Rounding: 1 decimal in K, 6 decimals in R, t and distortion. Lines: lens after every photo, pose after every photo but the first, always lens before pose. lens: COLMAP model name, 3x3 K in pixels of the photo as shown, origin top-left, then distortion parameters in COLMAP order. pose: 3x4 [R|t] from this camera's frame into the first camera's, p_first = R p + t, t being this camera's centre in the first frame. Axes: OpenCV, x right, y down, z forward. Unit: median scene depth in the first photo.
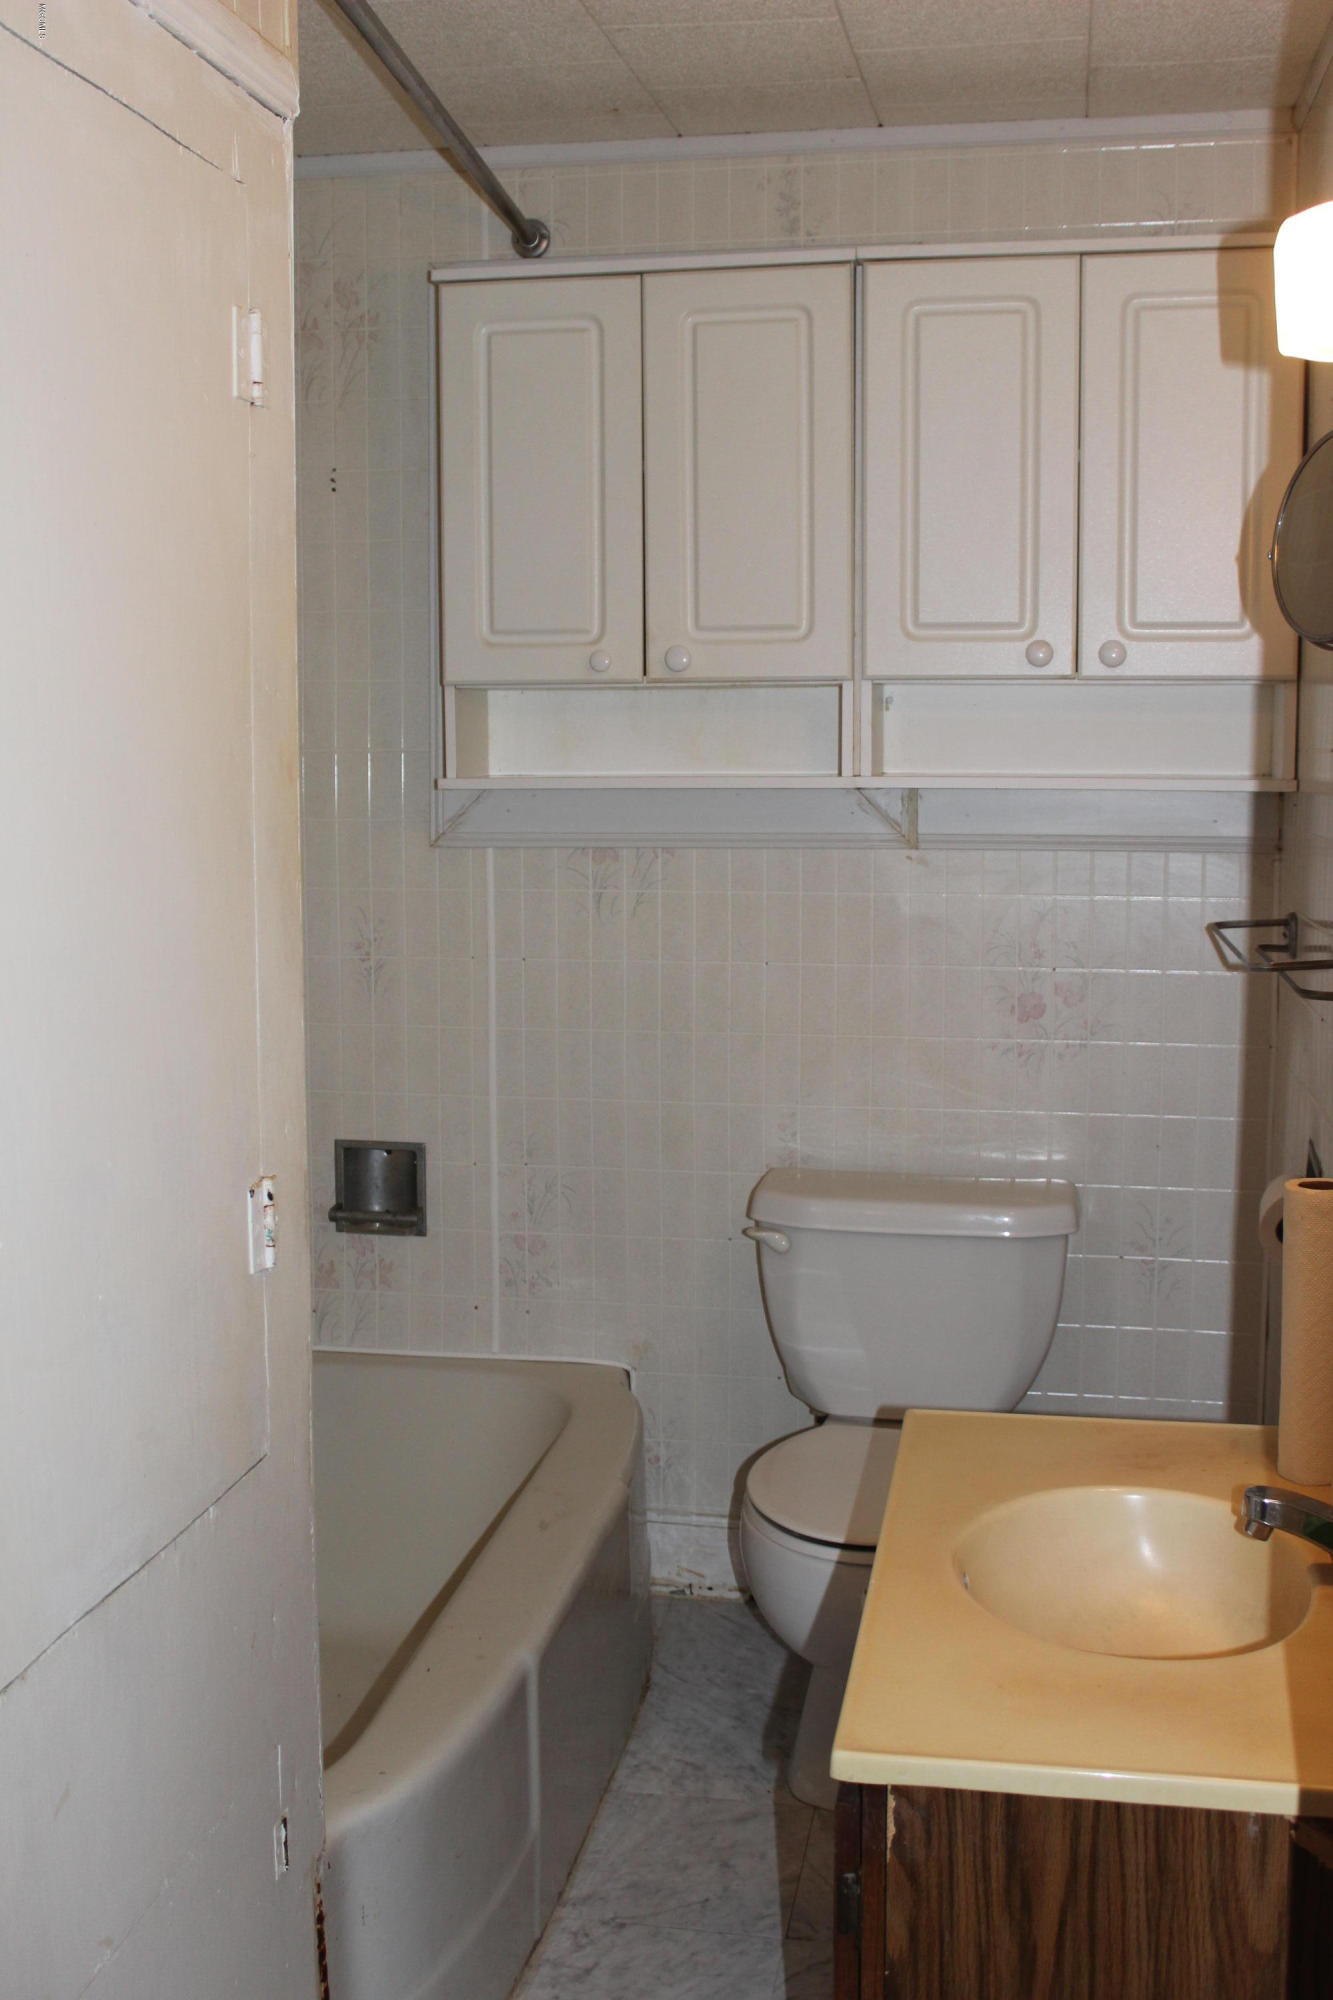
lens RADIAL K [[2121.0, 0, 654.0], [0, 2121.0, 964.8], [0, 0, 1]] dist [-0.129602, 0.133815]
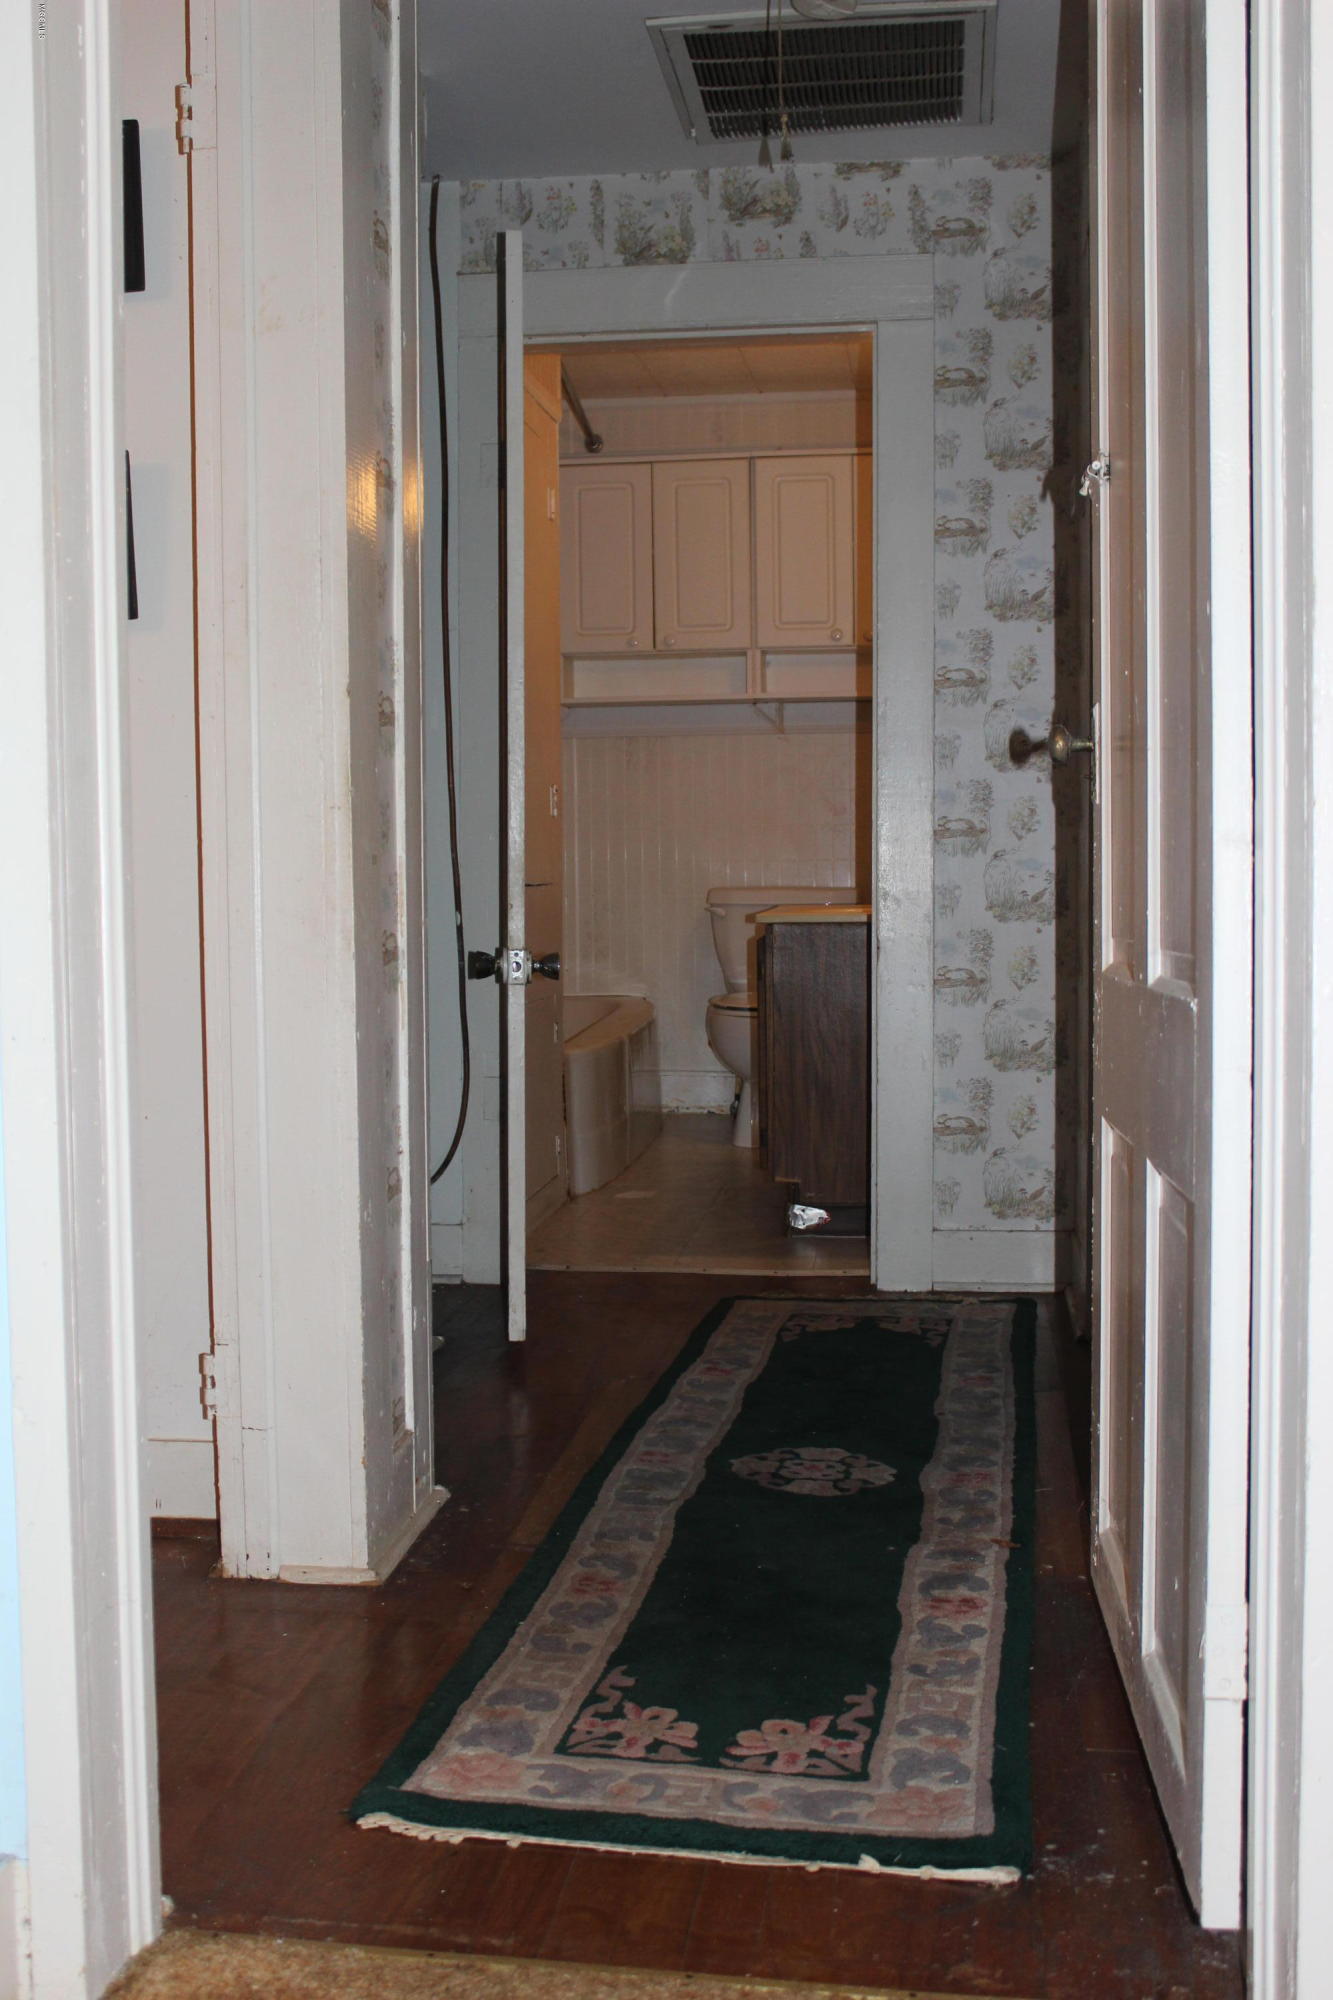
lens RADIAL K [[2121.0, 0, 654.0], [0, 2121.0, 964.8], [0, 0, 1]] dist [-0.129602, 0.133815]
pose [[0.998706, -0.009646, 0.049943, -0.114585], [0.012519, 0.998265, -0.057535, 0.304929], [-0.049301, 0.058085, 0.997094, -1.111025]]
